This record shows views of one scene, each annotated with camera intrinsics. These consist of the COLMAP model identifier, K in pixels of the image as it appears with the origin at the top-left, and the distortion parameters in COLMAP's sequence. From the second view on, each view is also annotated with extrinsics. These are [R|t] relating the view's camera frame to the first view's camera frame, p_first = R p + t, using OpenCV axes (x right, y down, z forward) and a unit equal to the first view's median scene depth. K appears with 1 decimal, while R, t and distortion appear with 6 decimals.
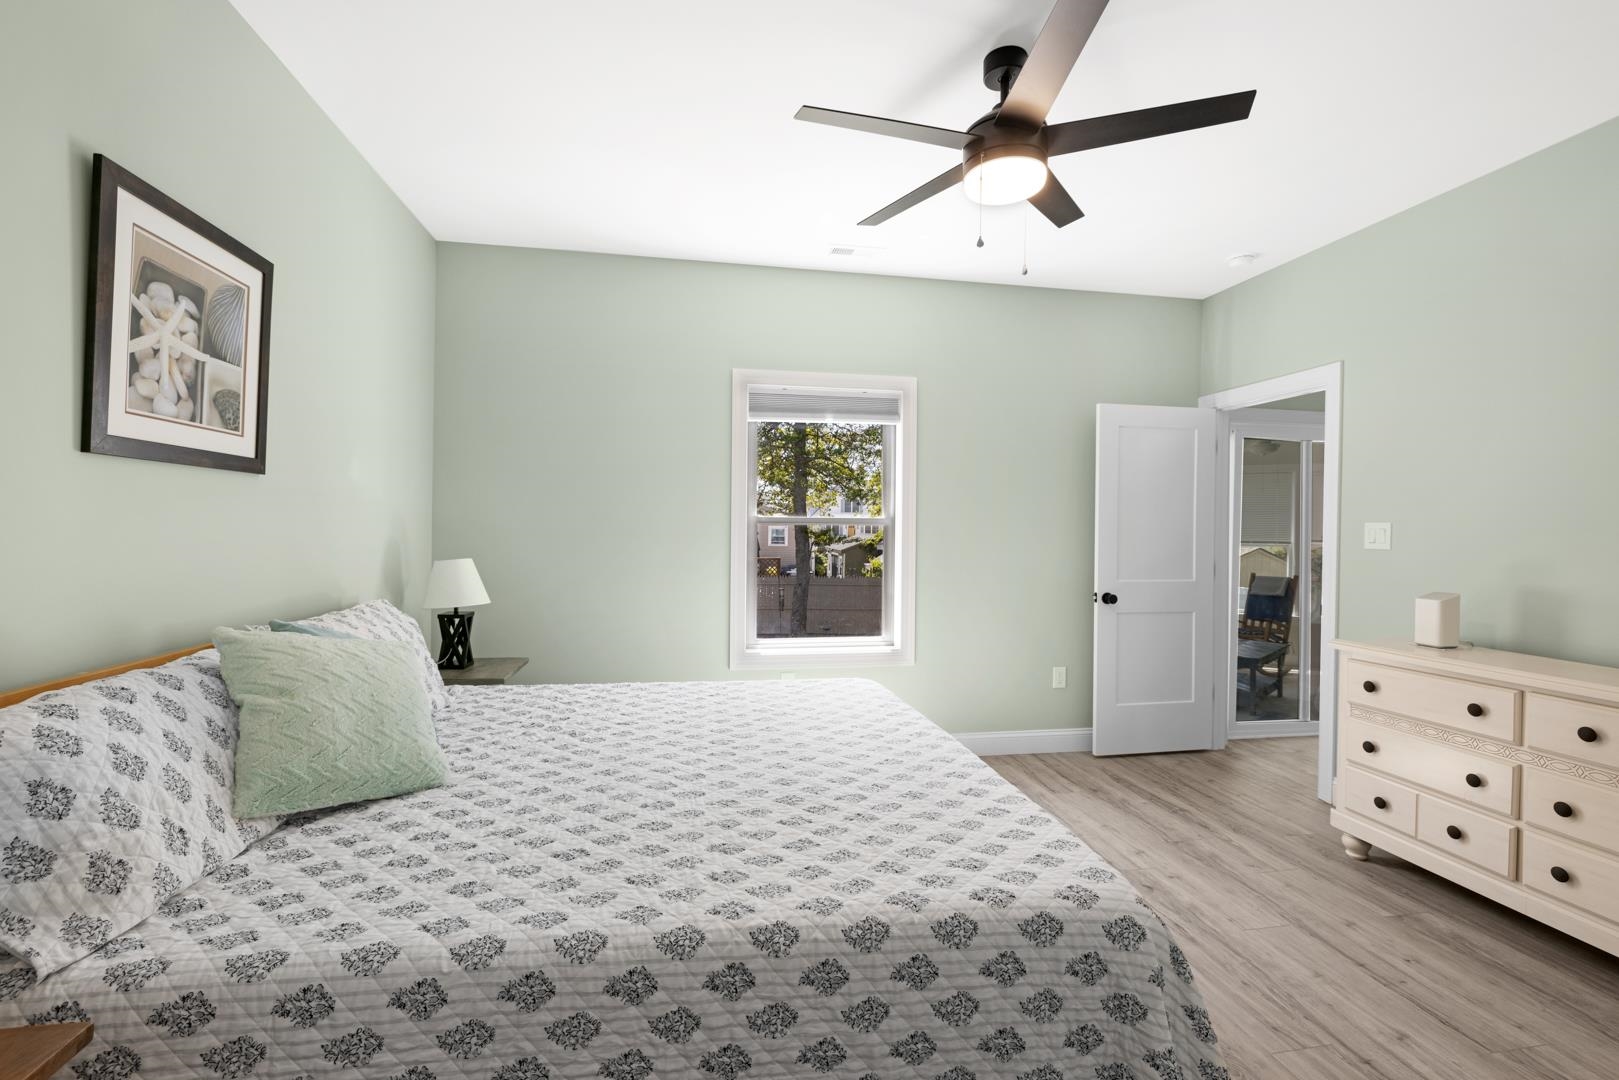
lens RADIAL K [[700.1, 0, 809.5], [0, 700.1, 540.0], [0, 0, 1]] dist [-0.000905, -0.000156]
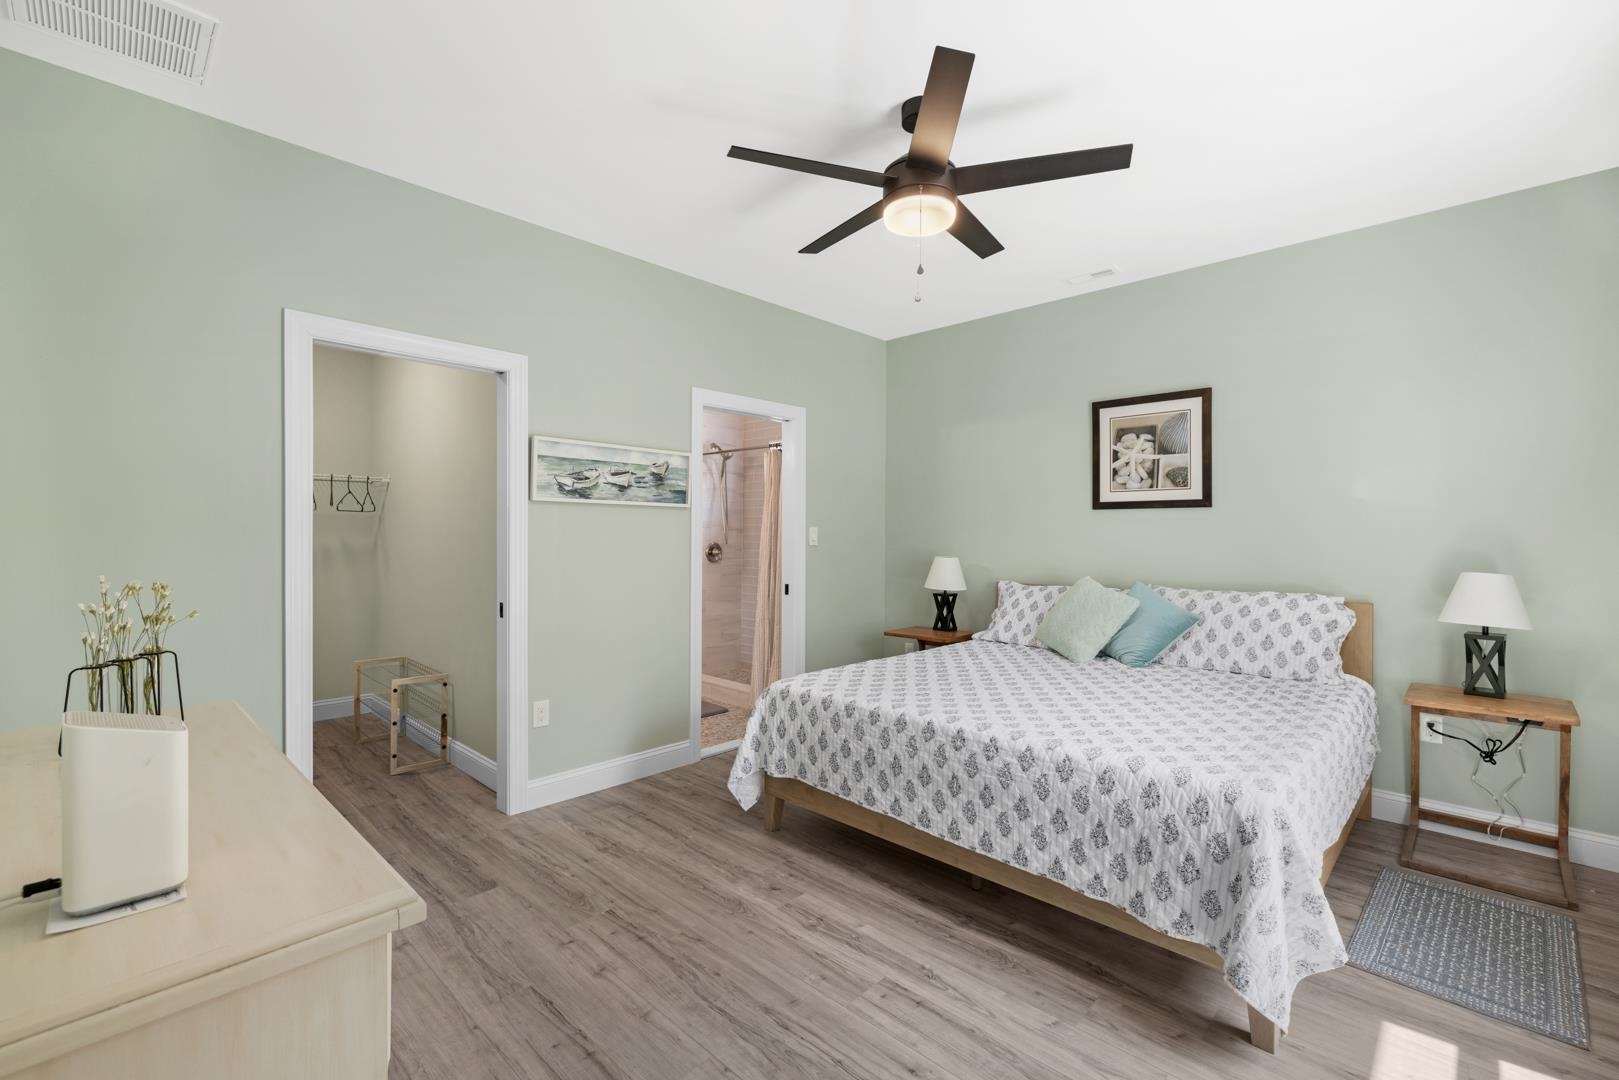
lens RADIAL K [[700.1, 0, 809.5], [0, 700.1, 540.0], [0, 0, 1]] dist [-0.000905, -0.000156]
pose [[-0.807079, -0.004701, -0.590425, 1.263540], [-0.018072, 0.999696, 0.016744, -0.025293], [0.590167, 0.024184, -0.806919, 2.134225]]
